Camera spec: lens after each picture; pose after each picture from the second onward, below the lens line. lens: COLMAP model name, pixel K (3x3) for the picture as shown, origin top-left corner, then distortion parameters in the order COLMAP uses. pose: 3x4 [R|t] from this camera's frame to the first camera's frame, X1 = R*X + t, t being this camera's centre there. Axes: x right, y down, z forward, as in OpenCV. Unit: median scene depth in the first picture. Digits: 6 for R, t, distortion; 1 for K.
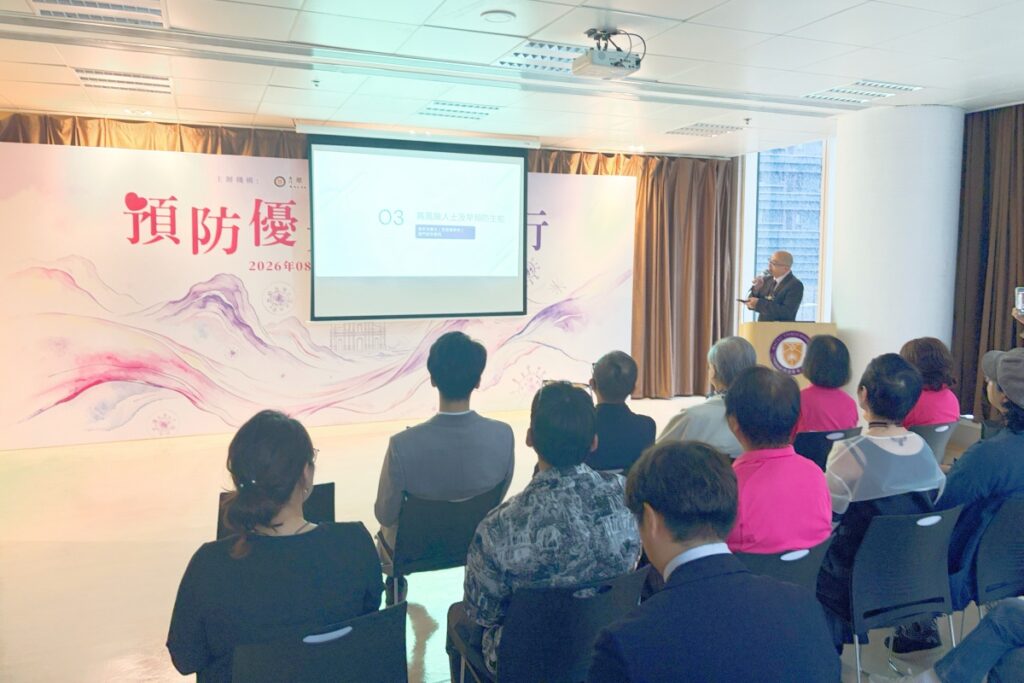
lens RADIAL K [[869.3, 0, 512.0], [0, 869.3, 341.5], [0, 0, 1]] dist [0.010900, 0.005686]
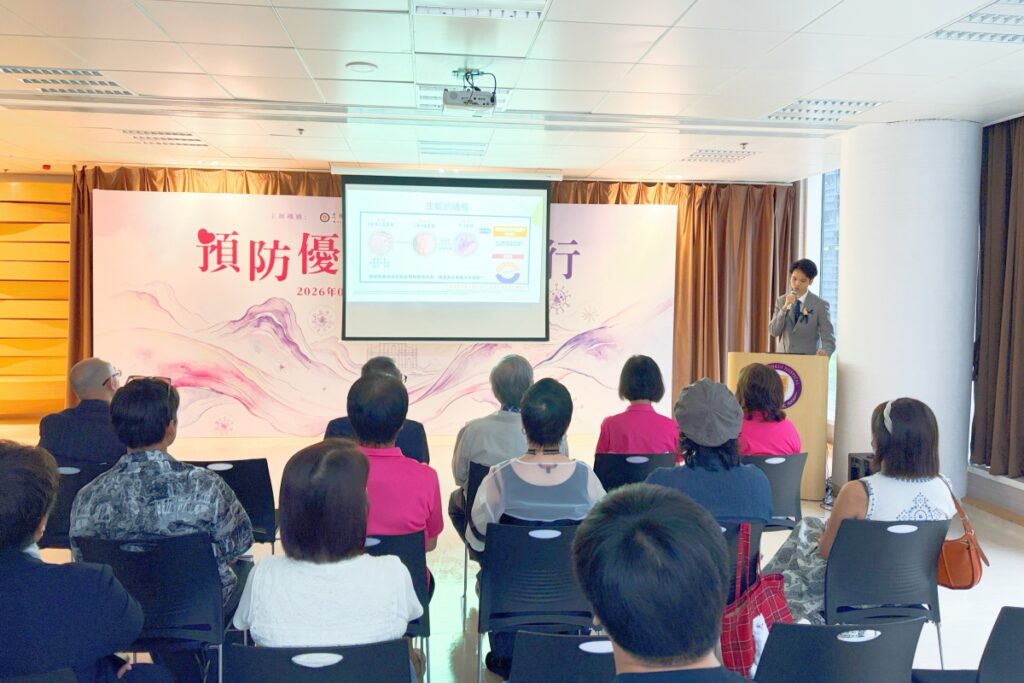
lens RADIAL K [[869.3, 0, 512.0], [0, 869.3, 341.5], [0, 0, 1]] dist [0.010900, 0.005686]
pose [[0.946753, 0.026758, -0.320846, 0.335212], [-0.038172, 0.998840, -0.029337, 0.001715], [0.319688, 0.040022, 0.946677, 0.012314]]
